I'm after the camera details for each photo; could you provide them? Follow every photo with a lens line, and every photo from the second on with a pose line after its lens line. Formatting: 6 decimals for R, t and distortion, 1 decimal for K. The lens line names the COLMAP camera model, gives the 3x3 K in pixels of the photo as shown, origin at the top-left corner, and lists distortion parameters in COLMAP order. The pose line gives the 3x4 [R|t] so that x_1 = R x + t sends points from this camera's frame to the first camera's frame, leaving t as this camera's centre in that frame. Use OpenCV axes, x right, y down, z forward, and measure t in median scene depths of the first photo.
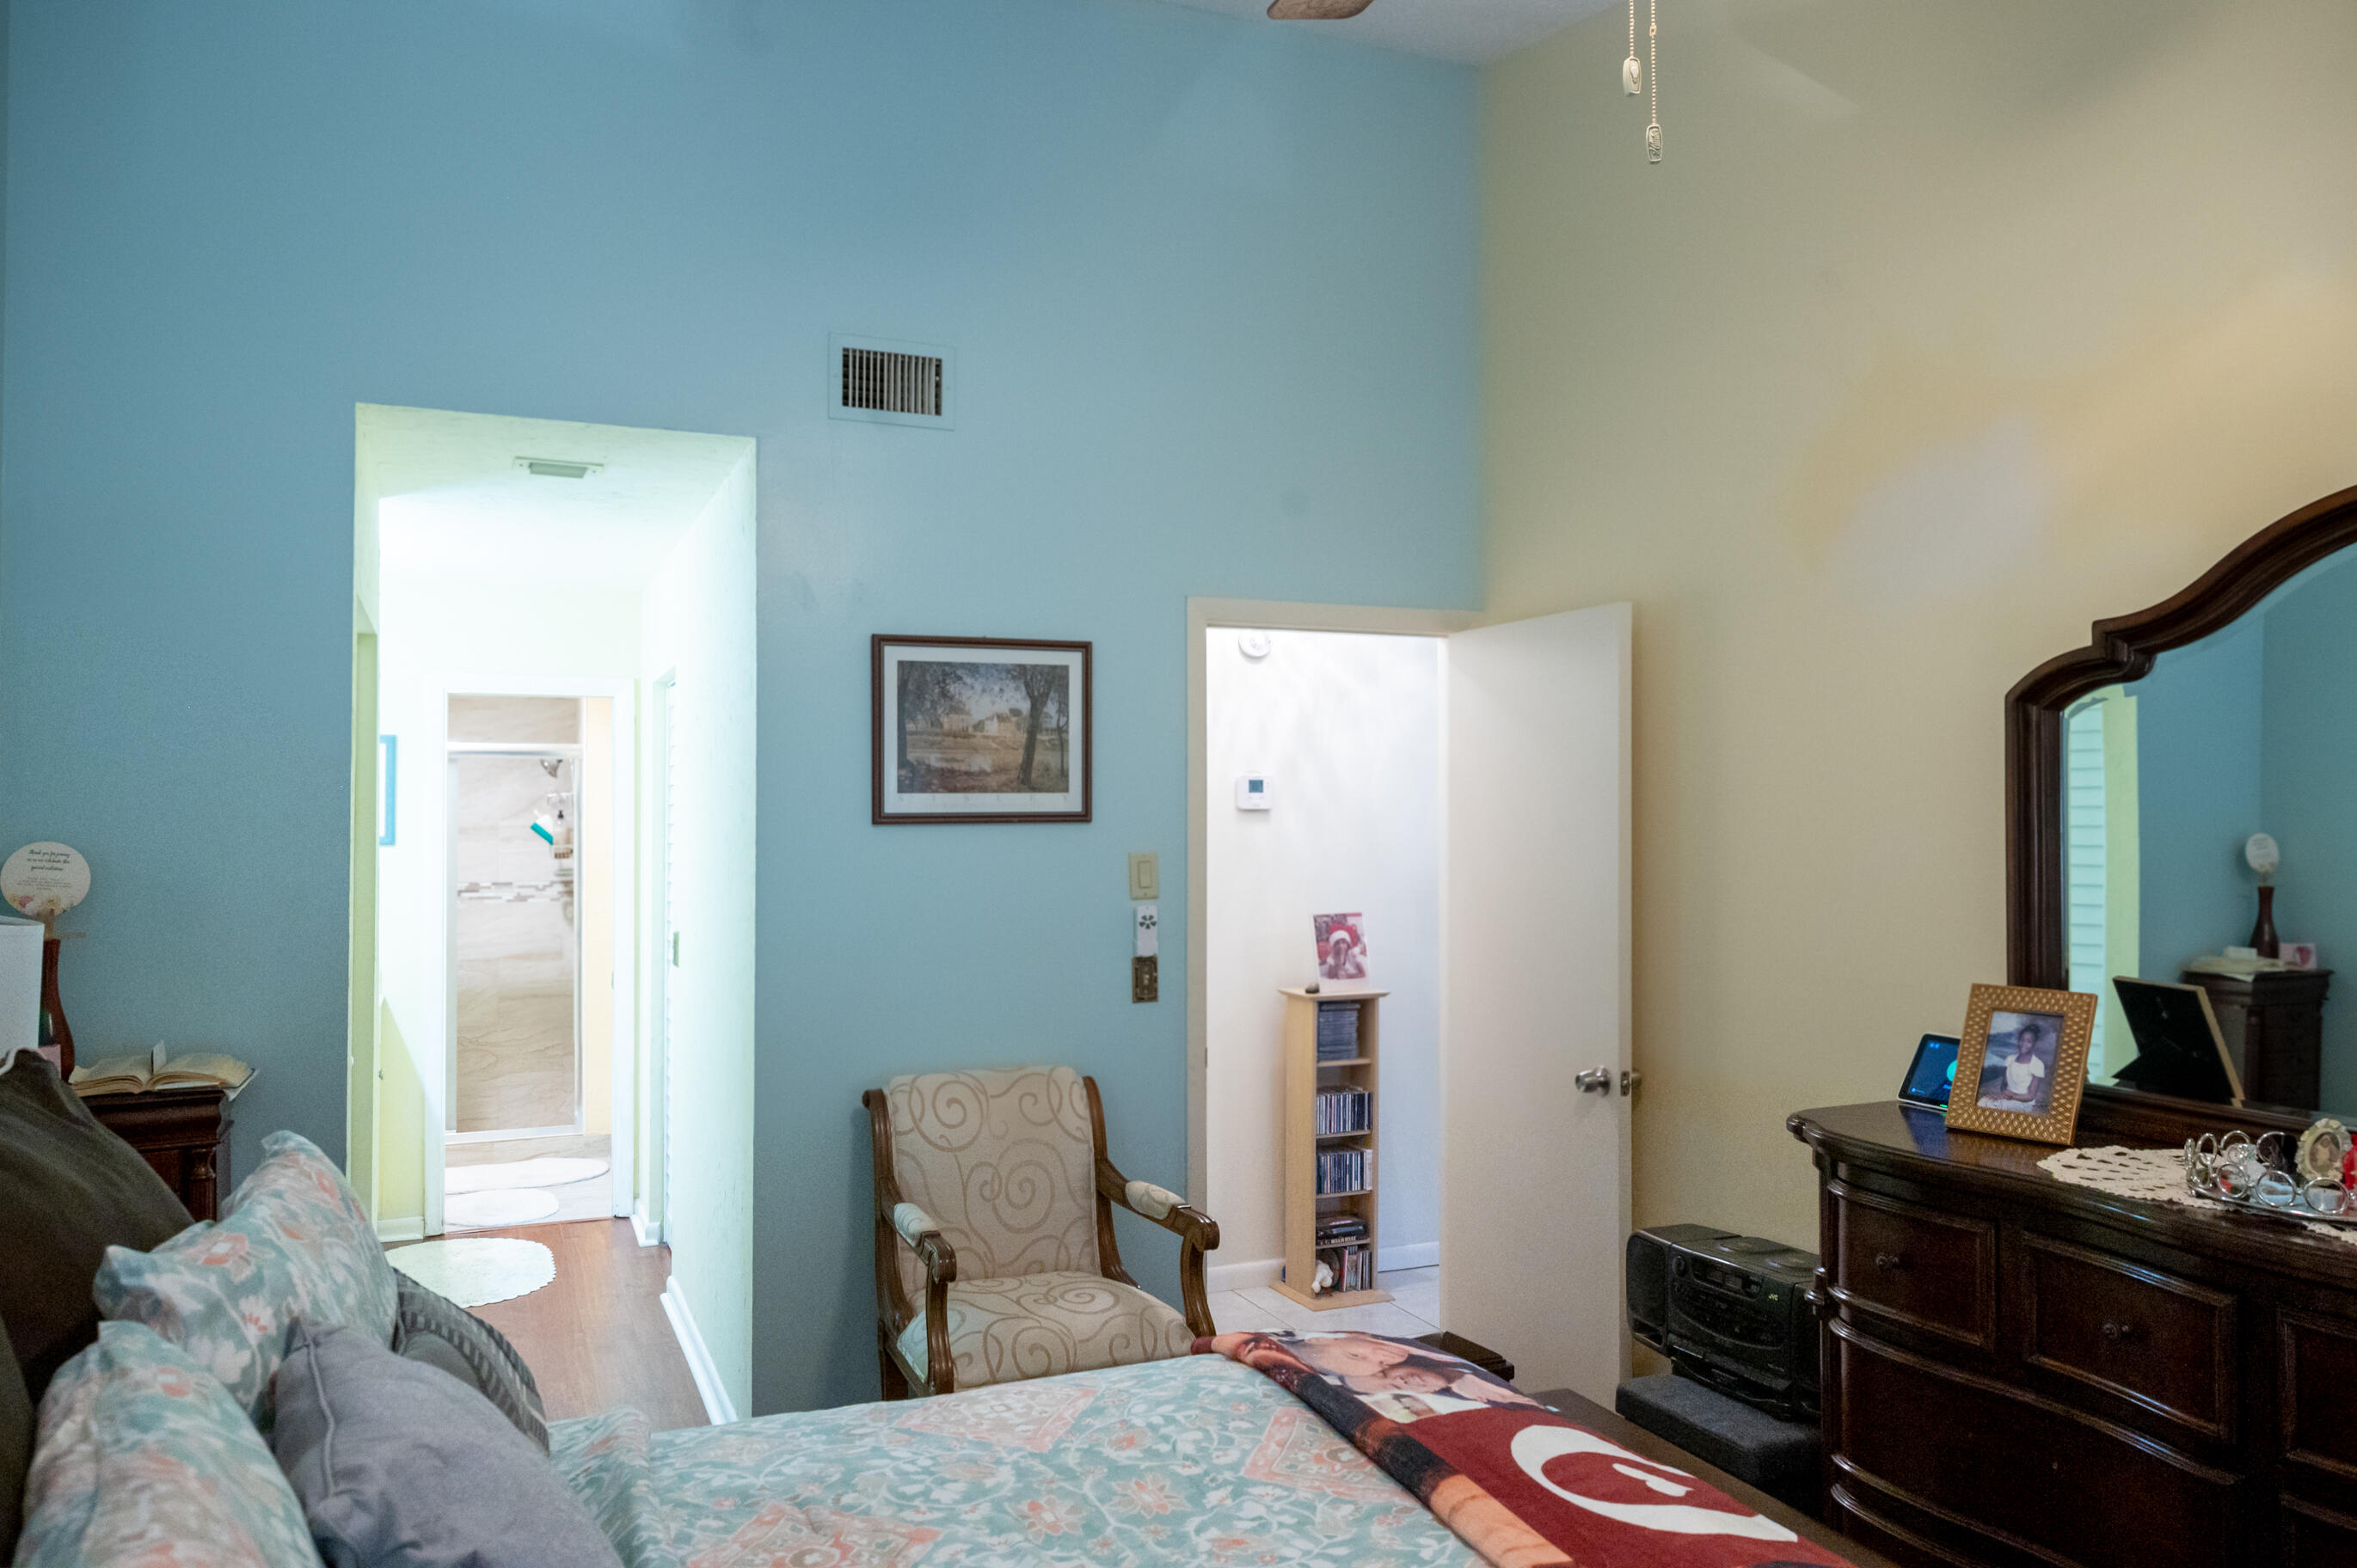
lens RADIAL K [[1609.5, 0, 1183.3], [0, 1609.5, 794.0], [0, 0, 1]] dist [0.000107, 0.001783]
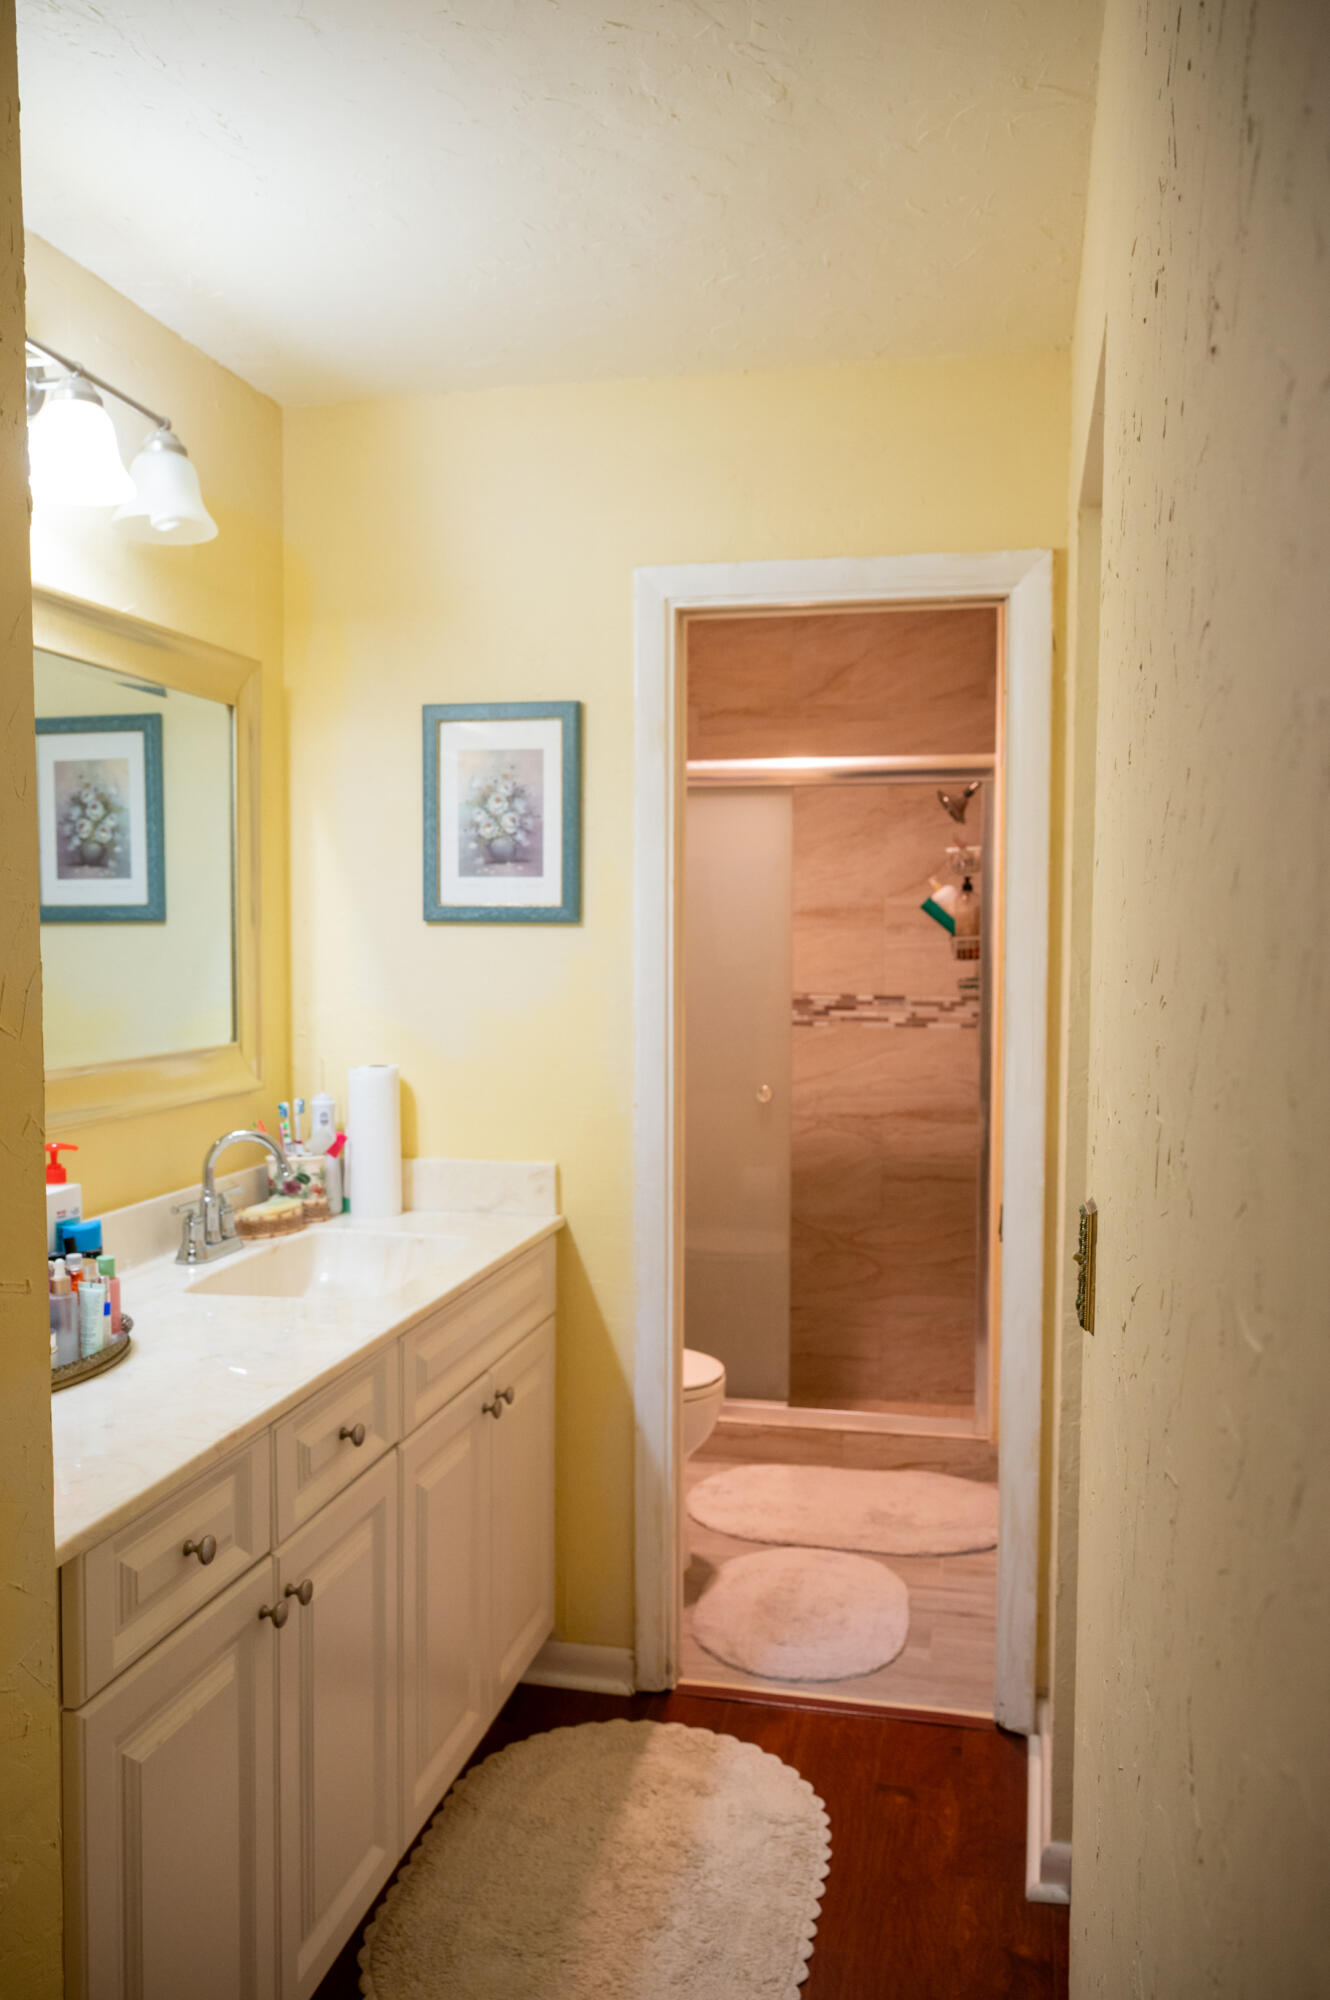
lens RADIAL K [[1596.0, 0, 666.5], [0, 1596.0, 1006.4], [0, 0, 1]] dist [-0.006283, -0.000038]
pose [[0.812045, 0.035534, -0.582512, -0.135579], [0.000956, 0.998062, 0.062216, 0.021098], [0.583594, -0.051079, 0.810437, 0.464297]]
